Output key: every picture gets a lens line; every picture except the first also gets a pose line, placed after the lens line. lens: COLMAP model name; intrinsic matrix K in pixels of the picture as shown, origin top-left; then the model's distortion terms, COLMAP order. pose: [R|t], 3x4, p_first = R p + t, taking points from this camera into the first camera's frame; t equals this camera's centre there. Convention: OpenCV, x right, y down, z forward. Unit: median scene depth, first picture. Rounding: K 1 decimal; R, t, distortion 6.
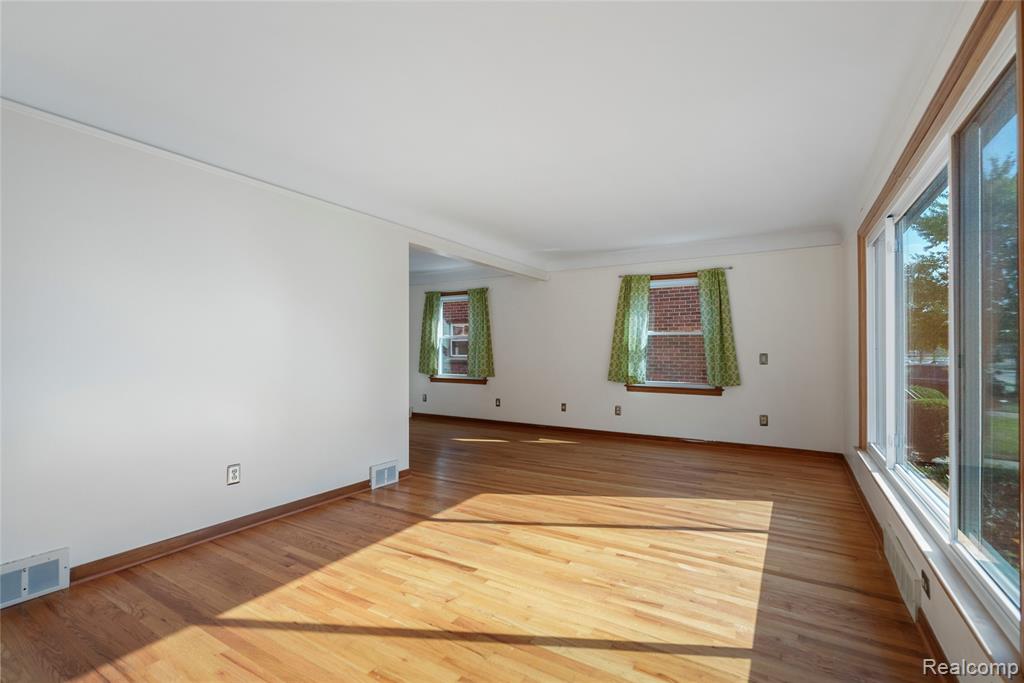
lens RADIAL K [[461.8, 0, 510.3], [0, 461.8, 342.4], [0, 0, 1]] dist [-0.011670, 0.002983]
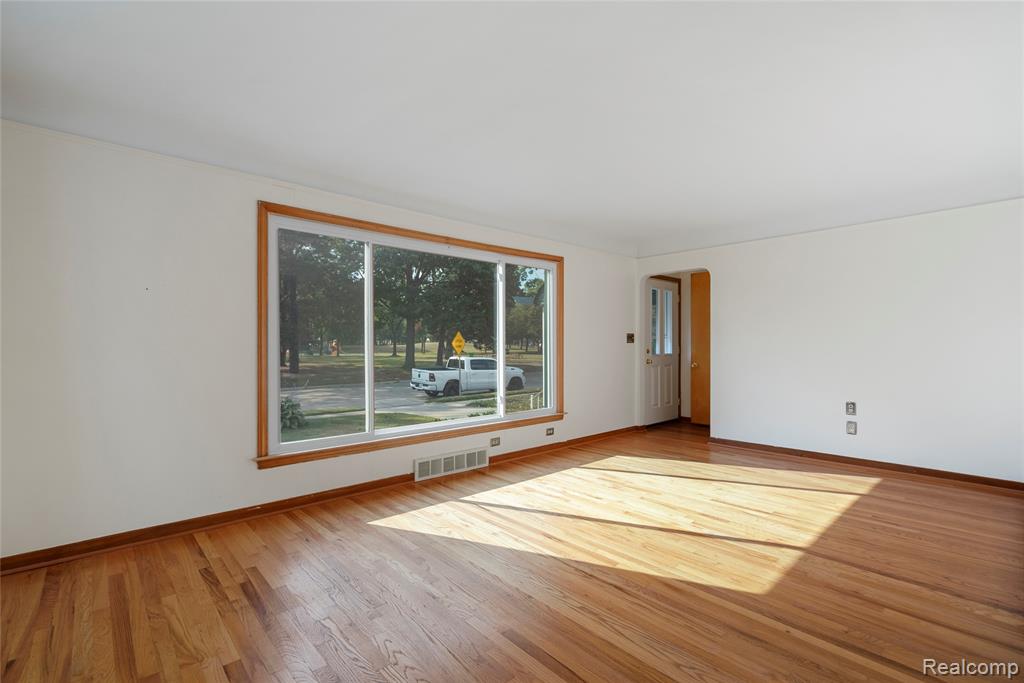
lens RADIAL K [[461.8, 0, 511.8], [0, 461.8, 343.5], [0, 0, 1]] dist [-0.011670, 0.002983]
pose [[-0.960943, 0.006418, 0.276672, 0.094546], [0.000668, 0.999782, -0.020869, 0.038218], [-0.276746, -0.019869, -0.960738, 2.037330]]
